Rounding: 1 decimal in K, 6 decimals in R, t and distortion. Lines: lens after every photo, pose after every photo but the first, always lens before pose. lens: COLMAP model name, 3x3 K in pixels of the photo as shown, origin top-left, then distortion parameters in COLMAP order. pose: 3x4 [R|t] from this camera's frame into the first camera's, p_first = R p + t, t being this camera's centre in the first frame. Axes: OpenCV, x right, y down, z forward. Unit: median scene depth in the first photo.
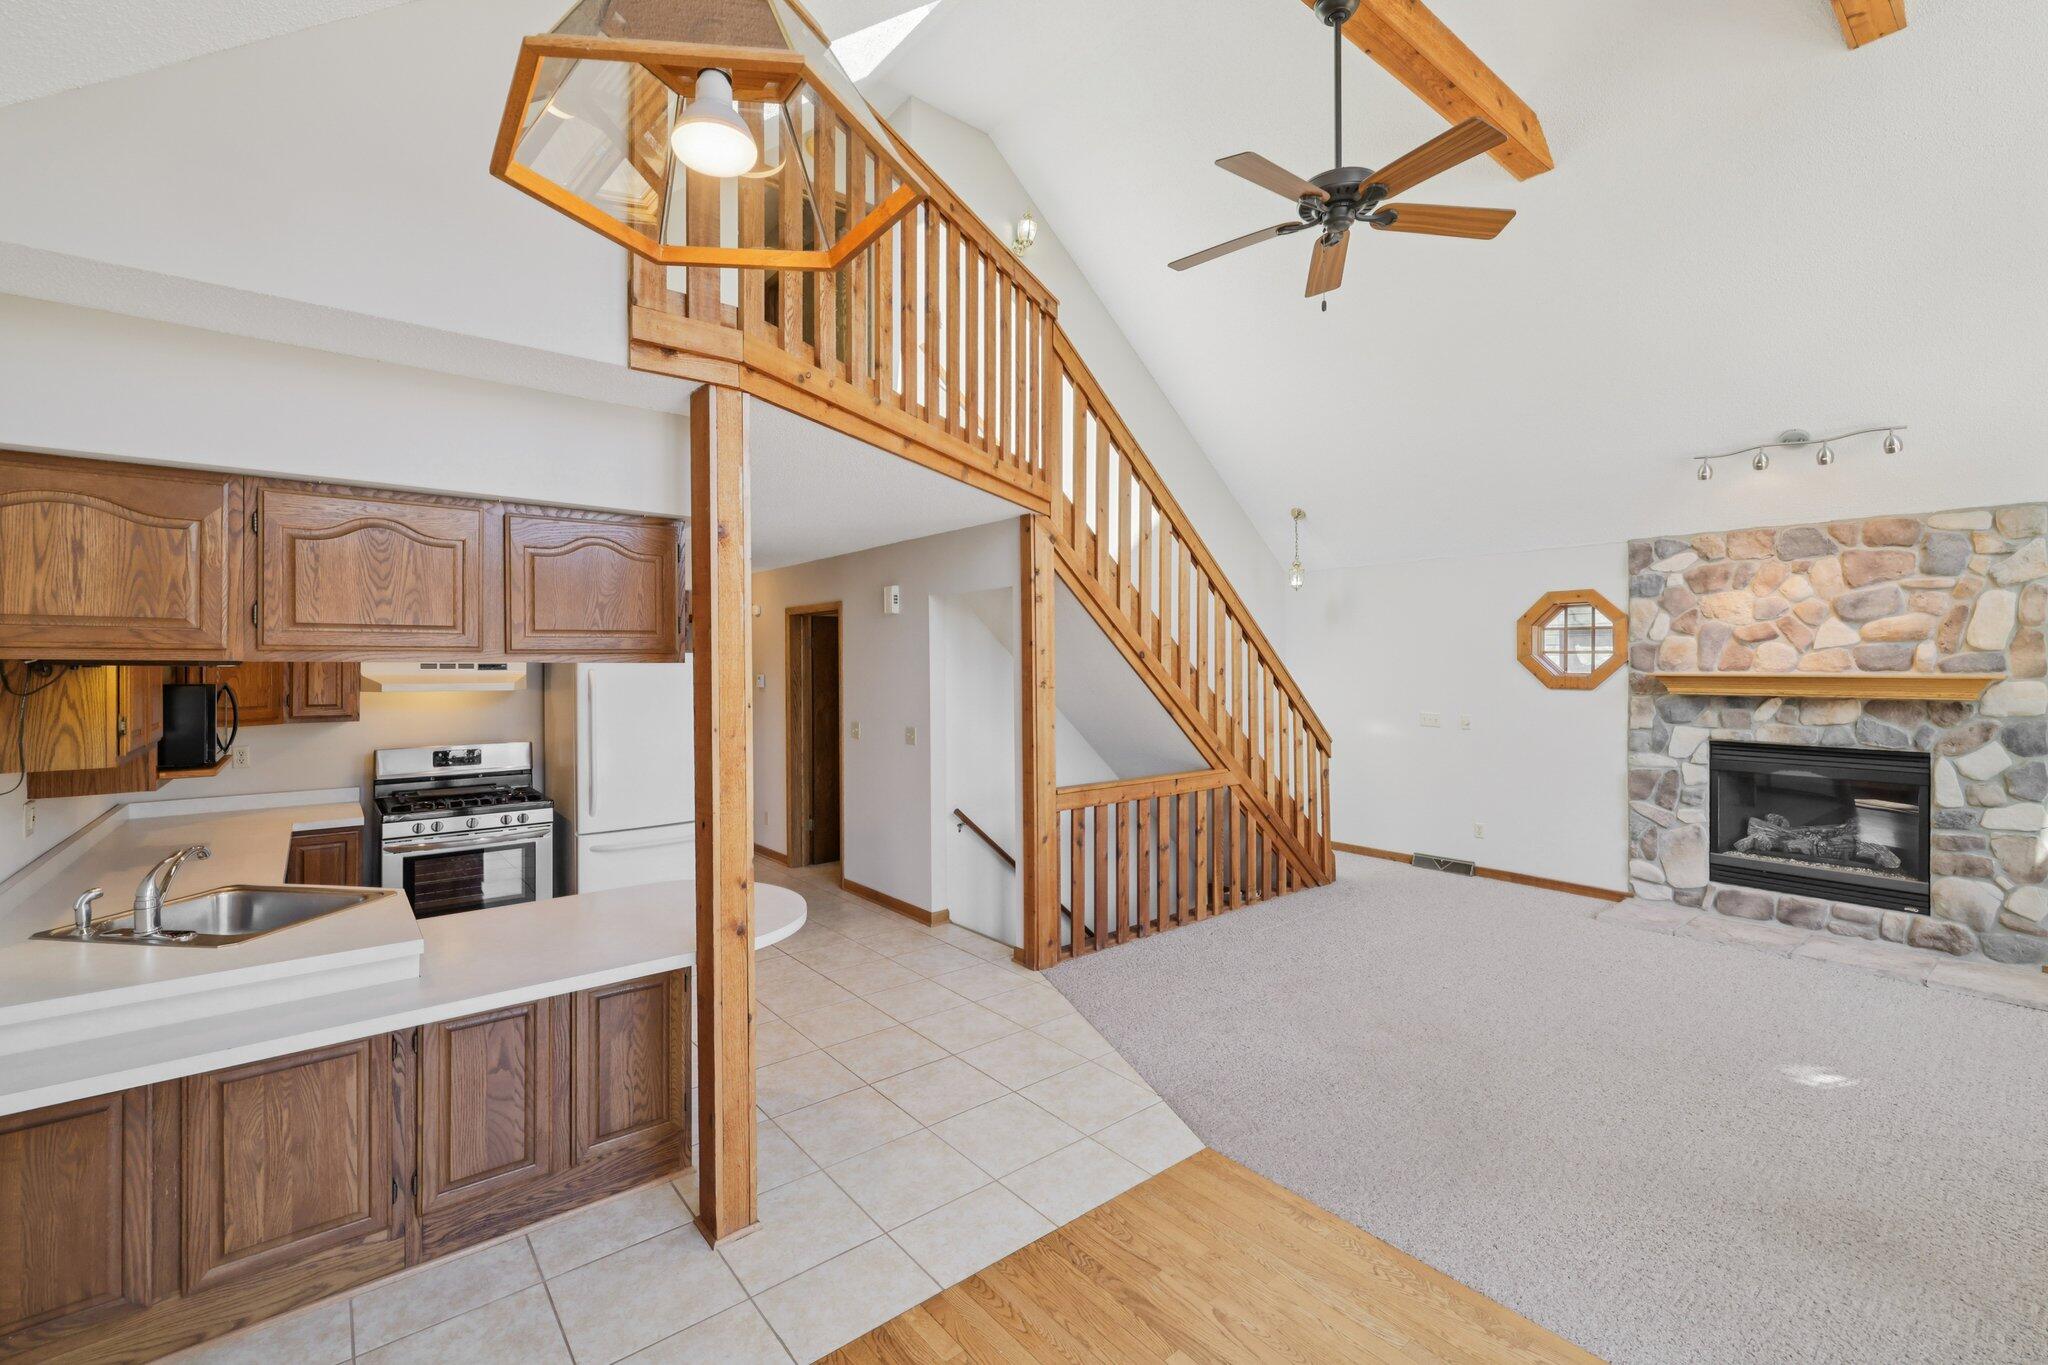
lens RADIAL K [[875.3, 0, 1018.2], [0, 875.3, 666.6], [0, 0, 1]] dist [-0.001050, 0.000921]
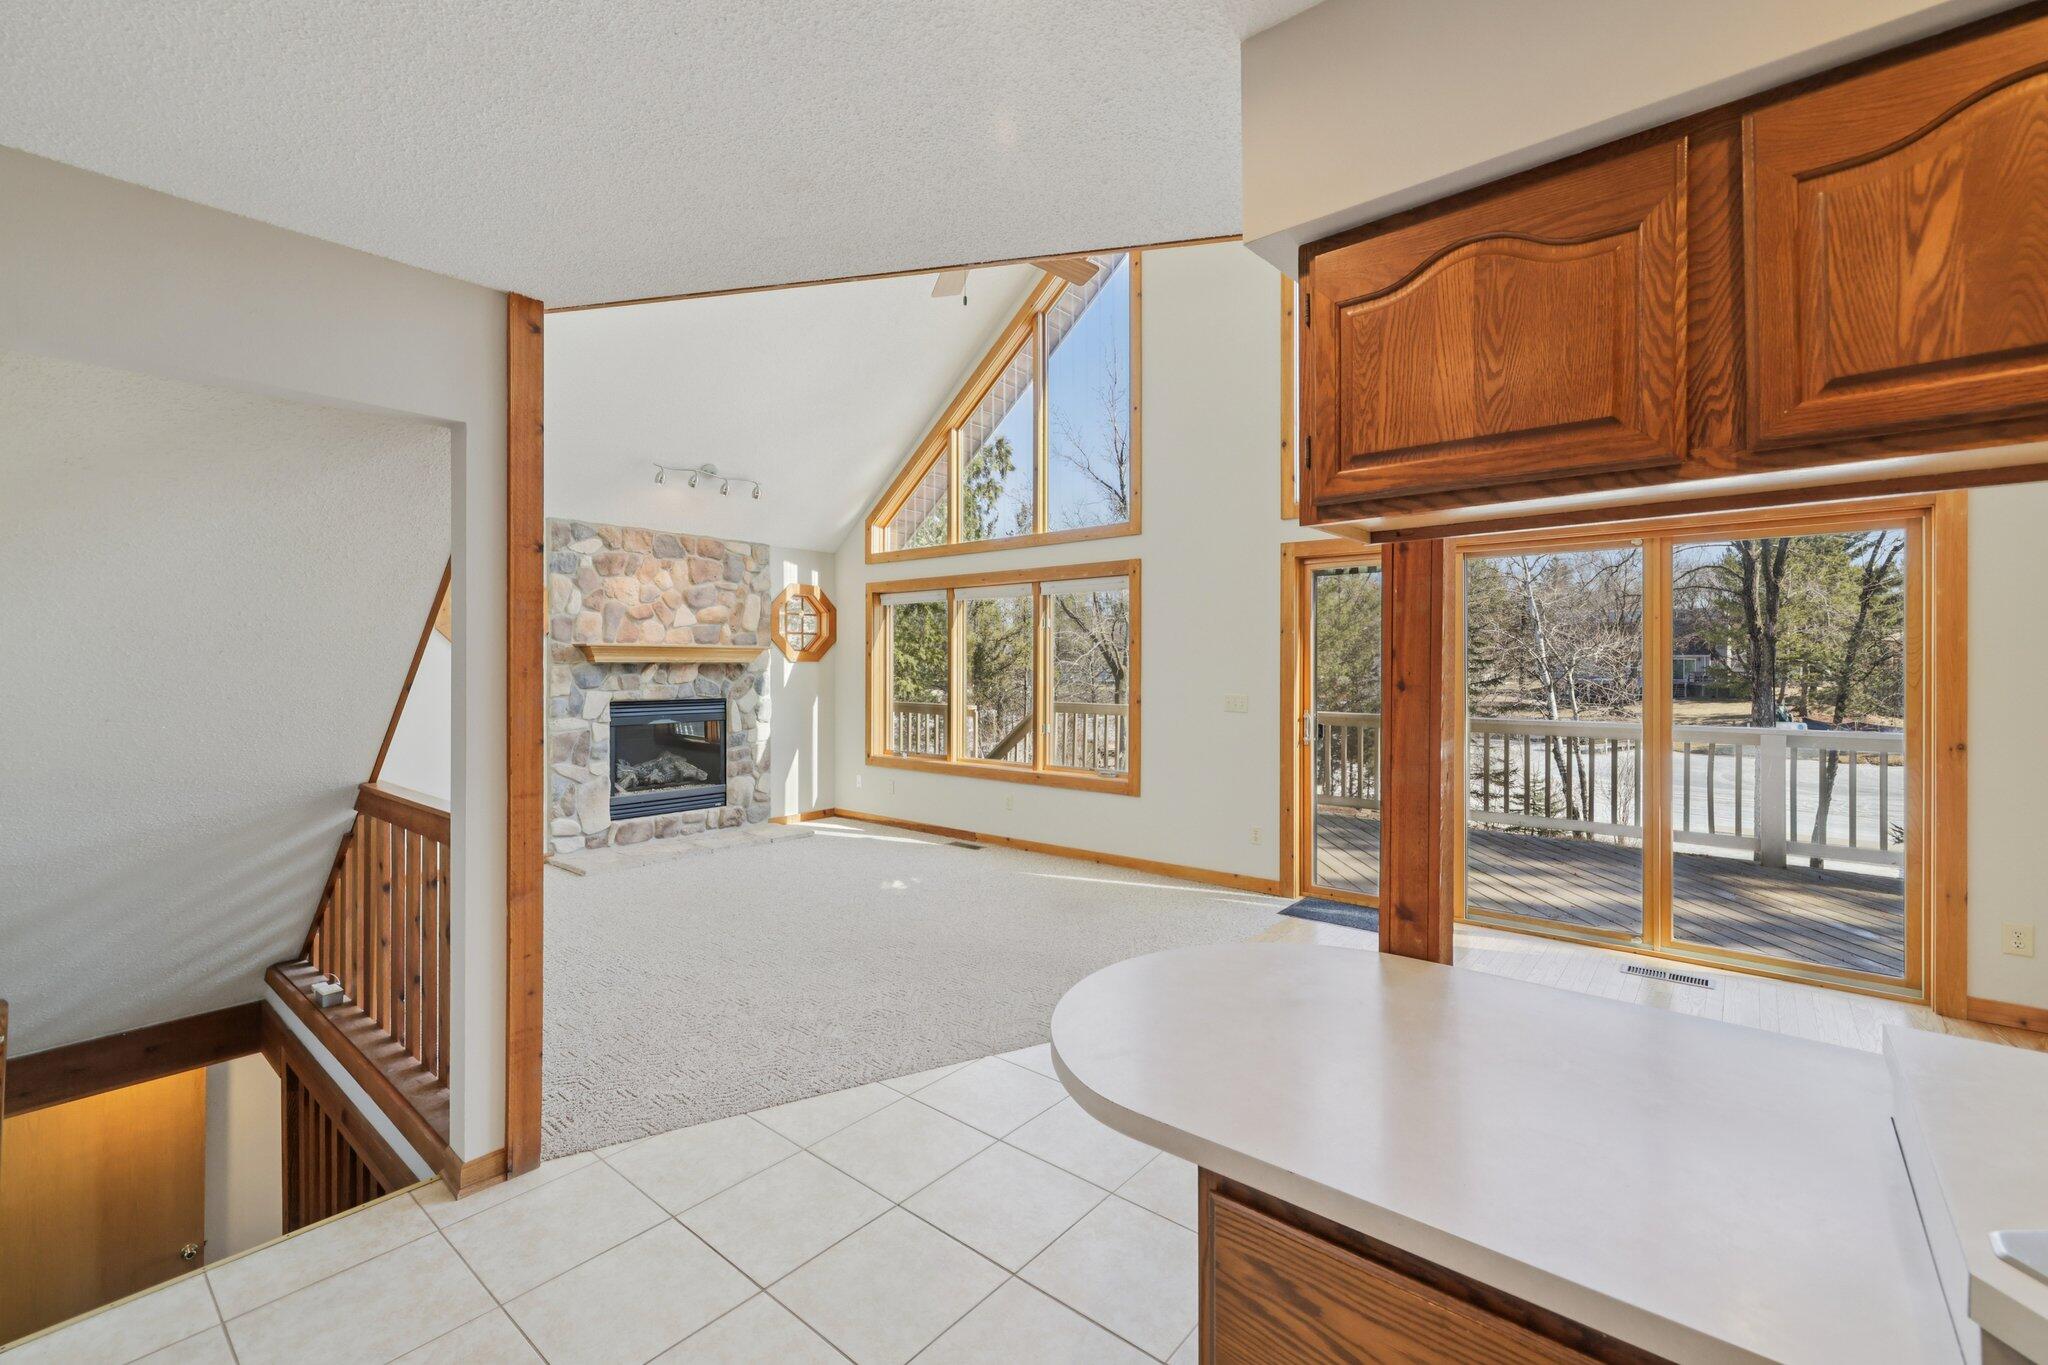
lens RADIAL K [[875.3, 0, 1011.0], [0, 875.3, 667.0], [0, 0, 1]] dist [-0.001050, 0.000921]
pose [[-0.186254, 0.000503, 0.982502, -0.500751], [0.006459, 0.999979, 0.000712, 0.043284], [-0.982480, 0.006478, -0.186253, 0.738679]]
